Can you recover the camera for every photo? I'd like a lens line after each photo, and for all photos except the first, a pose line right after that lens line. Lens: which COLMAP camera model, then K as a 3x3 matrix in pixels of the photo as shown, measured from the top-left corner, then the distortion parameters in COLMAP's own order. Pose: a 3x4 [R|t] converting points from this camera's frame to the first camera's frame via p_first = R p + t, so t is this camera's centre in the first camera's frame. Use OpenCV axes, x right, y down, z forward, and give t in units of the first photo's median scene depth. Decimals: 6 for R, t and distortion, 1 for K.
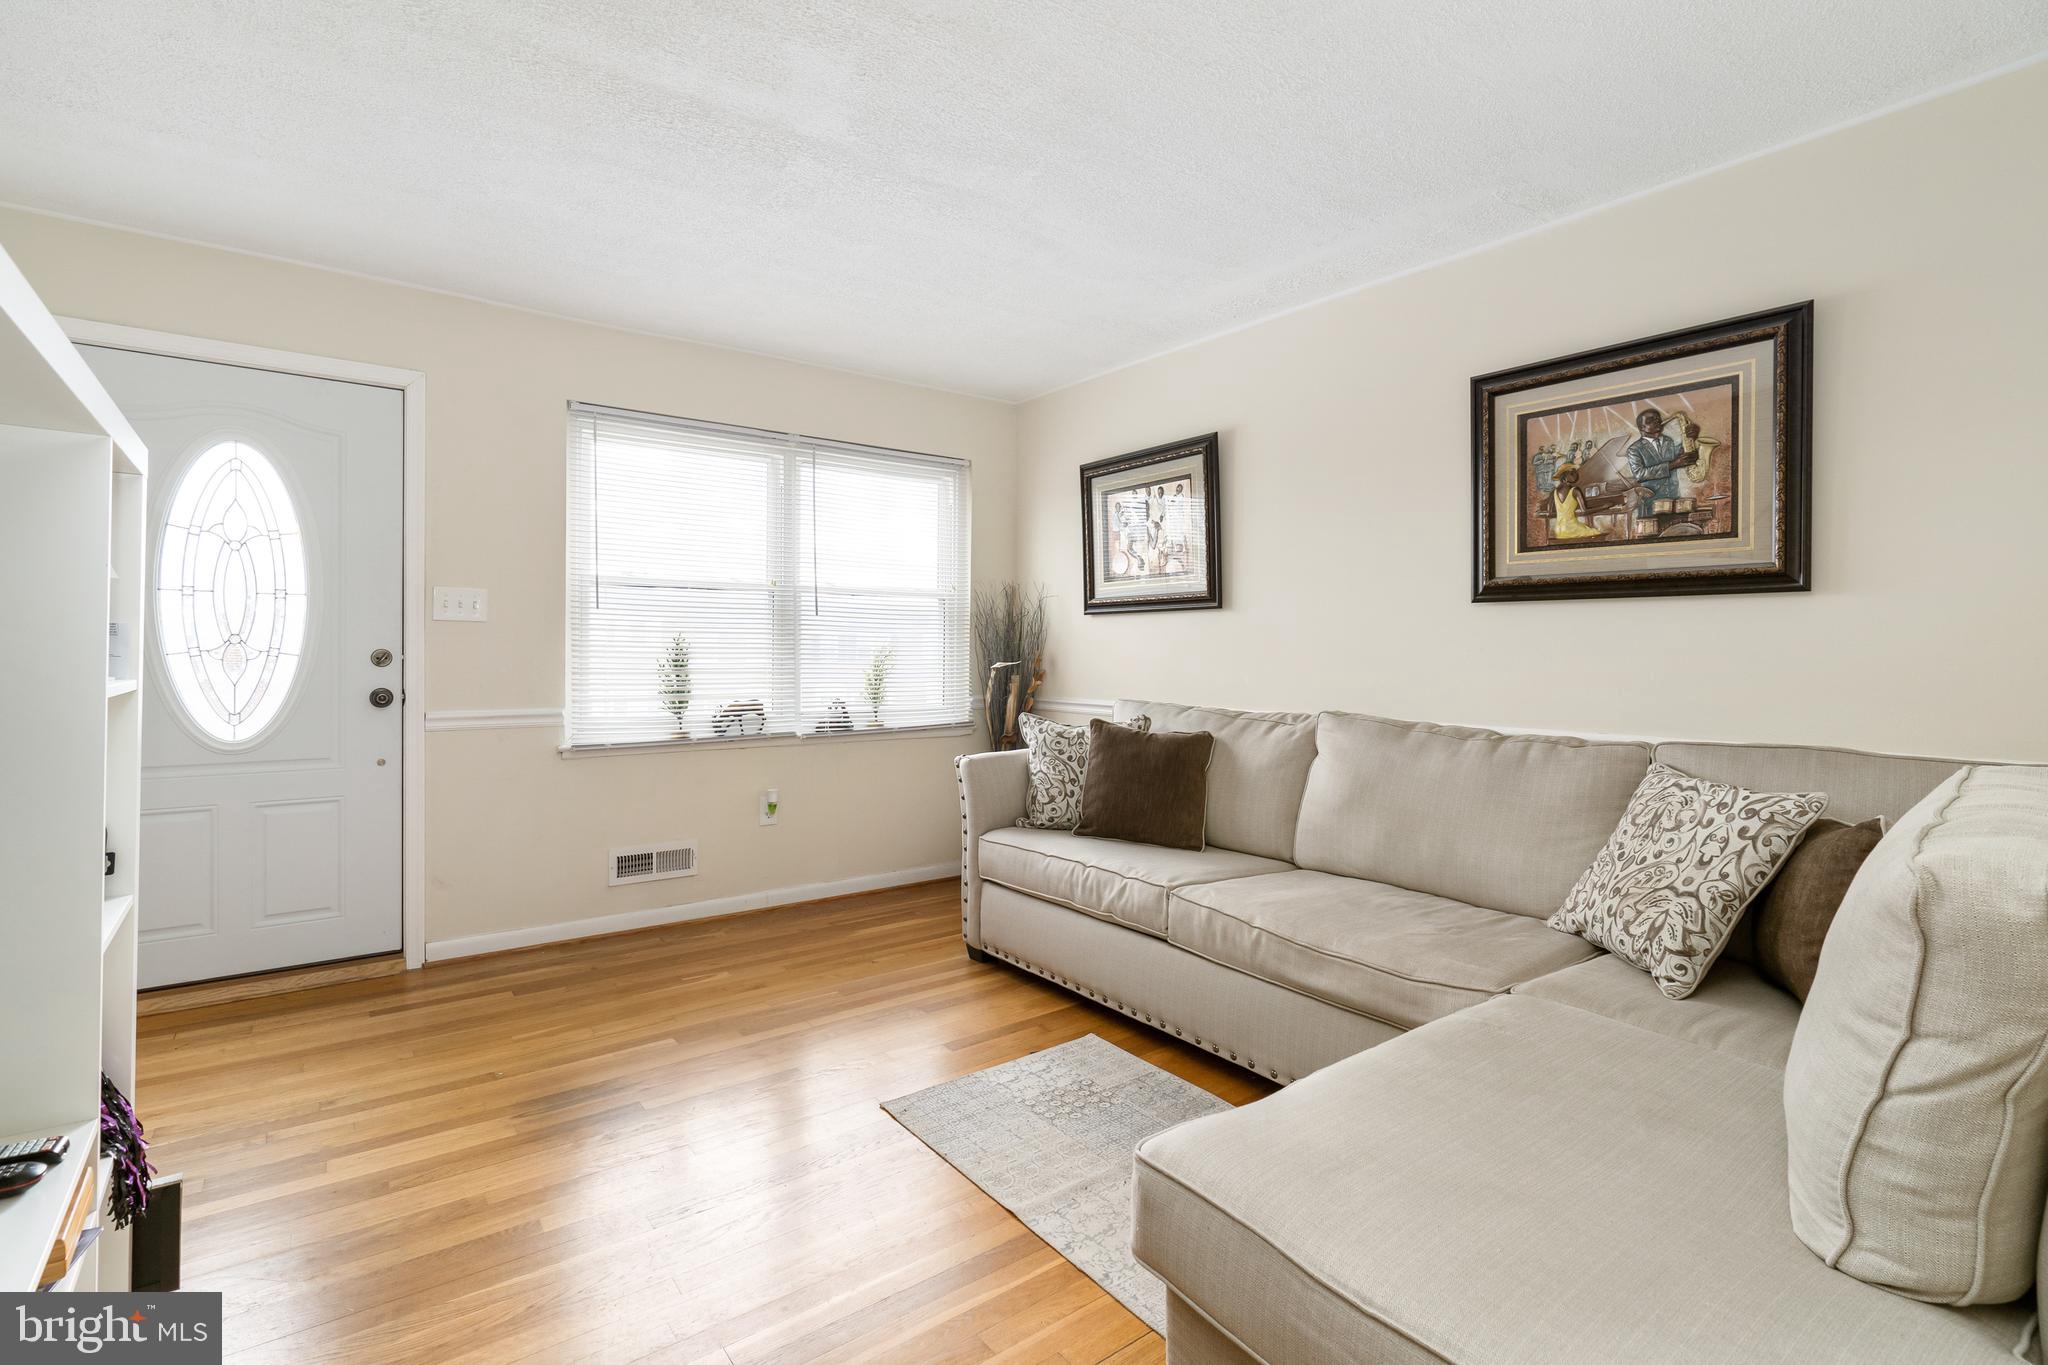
lens RADIAL K [[949.4, 0, 1036.1], [0, 949.4, 653.3], [0, 0, 1]] dist [-0.002589, 0.000330]
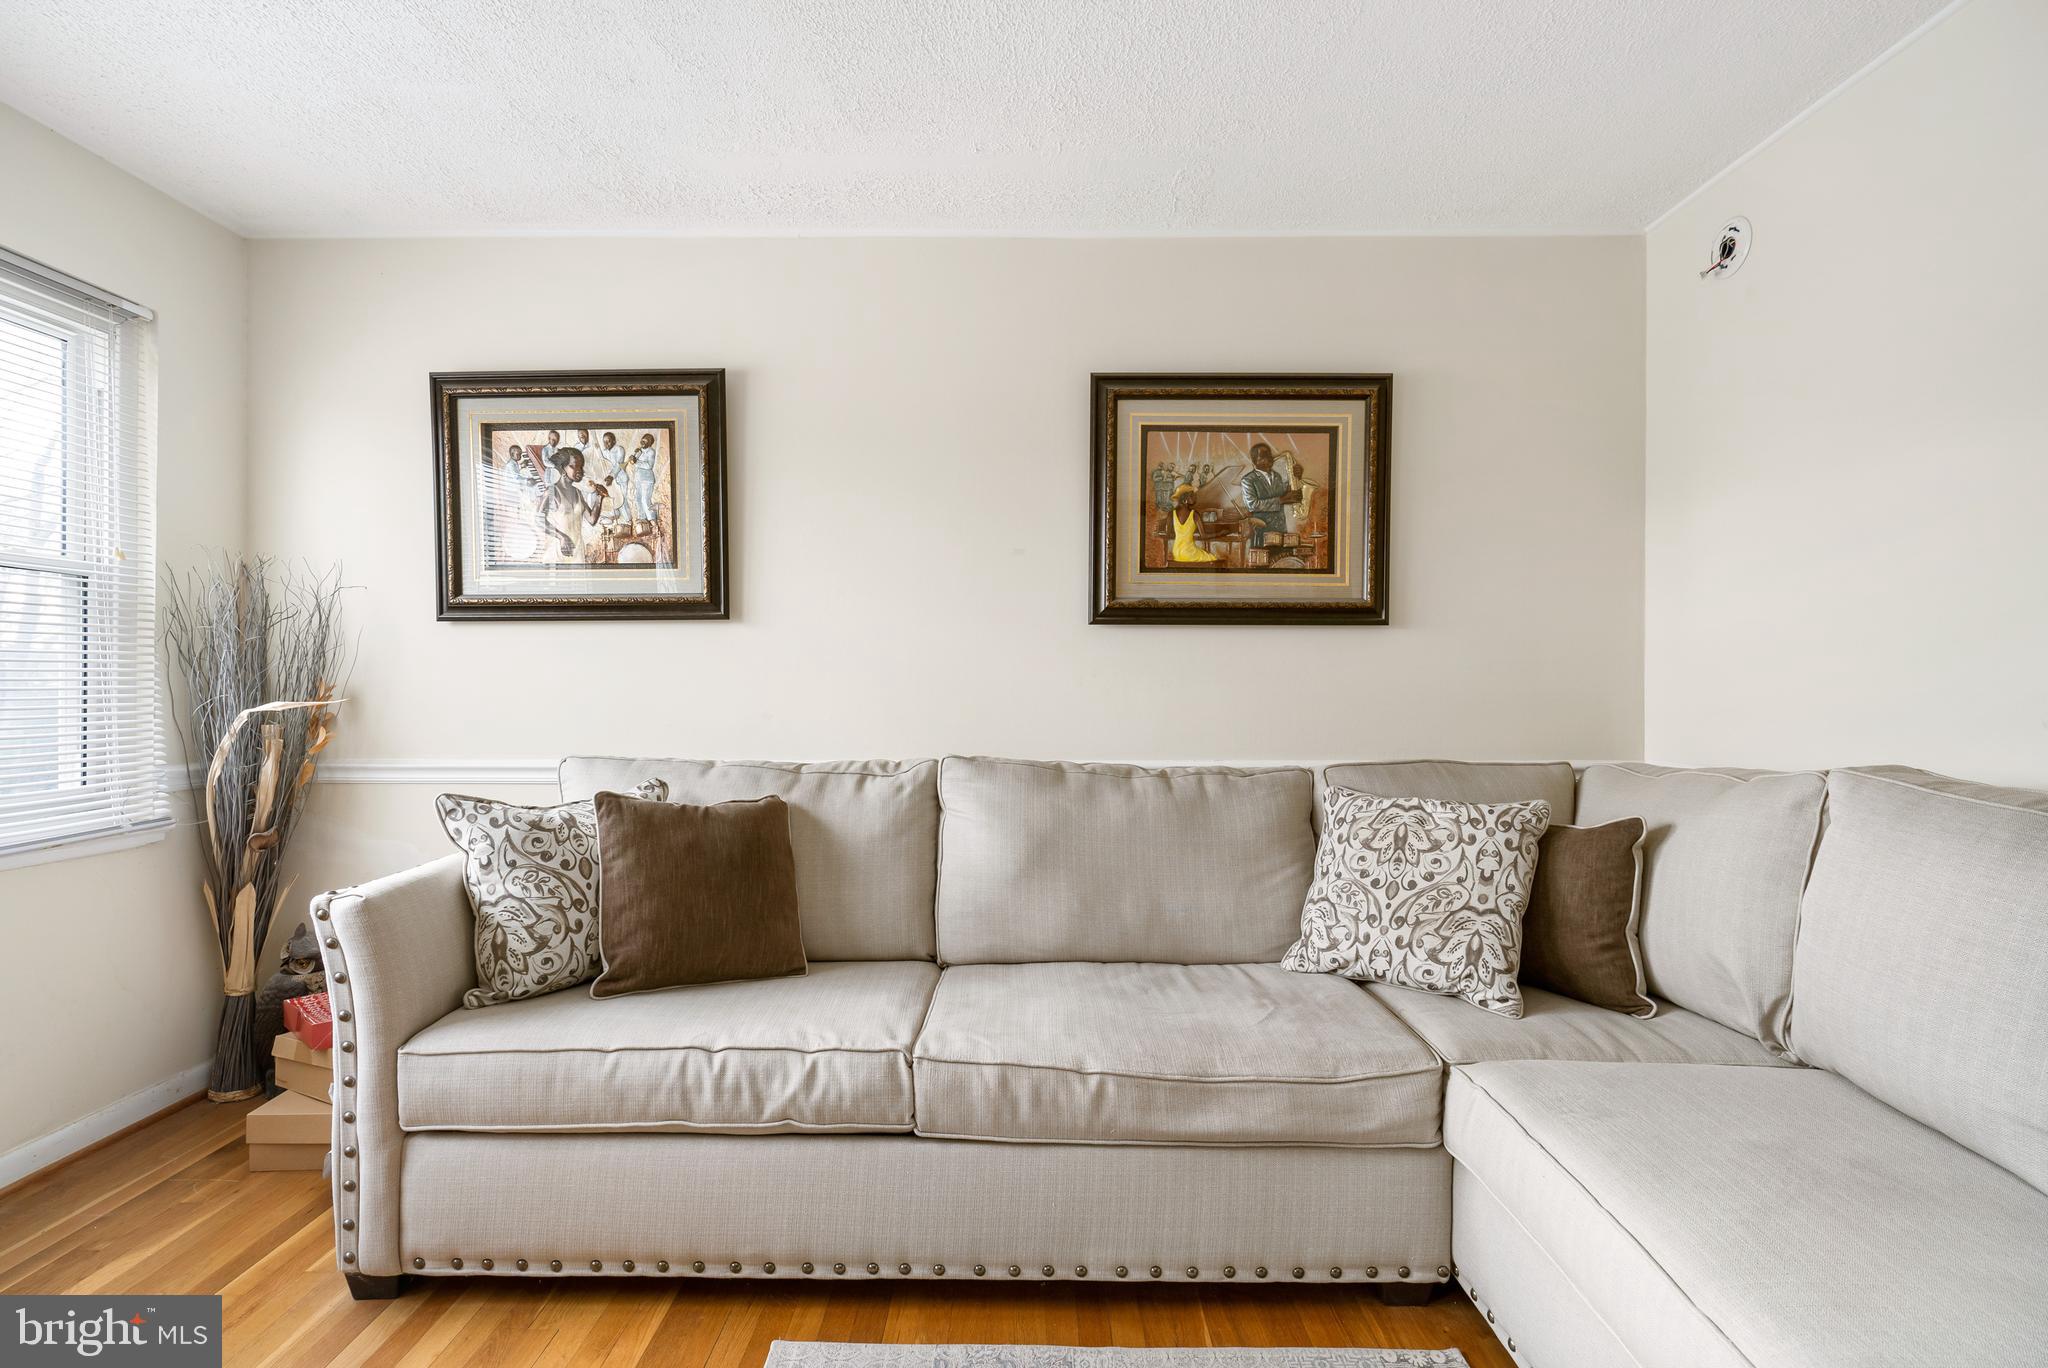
lens RADIAL K [[927.4, 0, 1021.6], [0, 927.4, 687.2], [0, 0, 1]] dist [-0.007903, 0.000582]
pose [[0.619907, -0.006738, 0.784647, -0.288123], [0.005296, 0.999976, 0.004403, 0.002155], [-0.784658, 0.001426, 0.619928, 0.538696]]
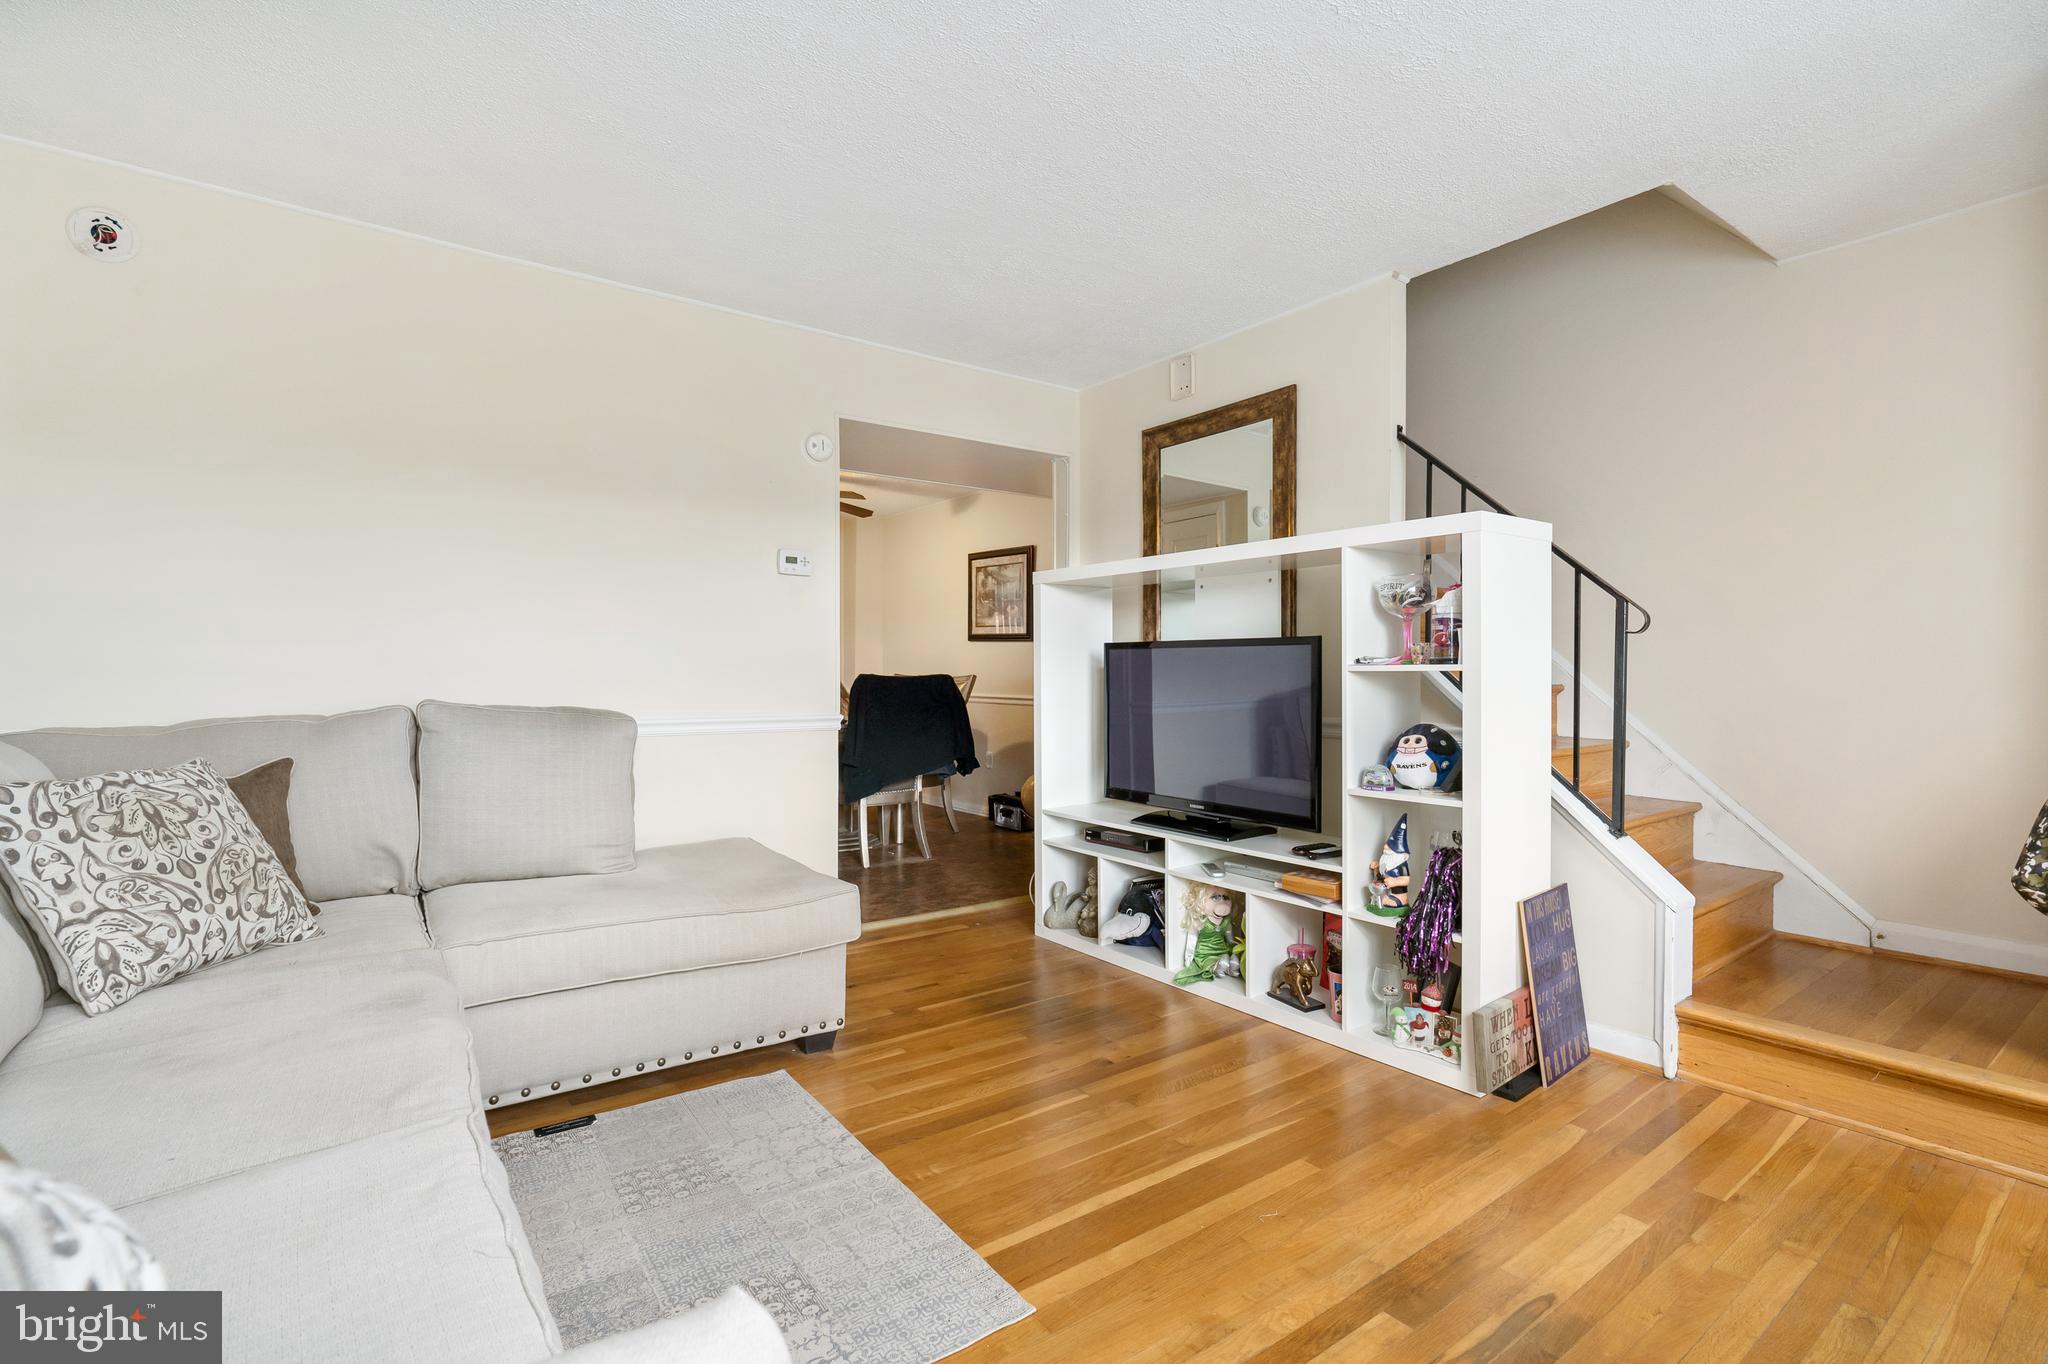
lens RADIAL K [[927.4, 0, 1021.6], [0, 927.4, 685.2], [0, 0, 1]] dist [-0.007903, 0.000582]
pose [[-0.999244, -0.015731, 0.035542, -0.145571], [-0.015144, 0.999746, 0.016714, 0.017148], [-0.035796, 0.016163, -0.999228, 1.406579]]
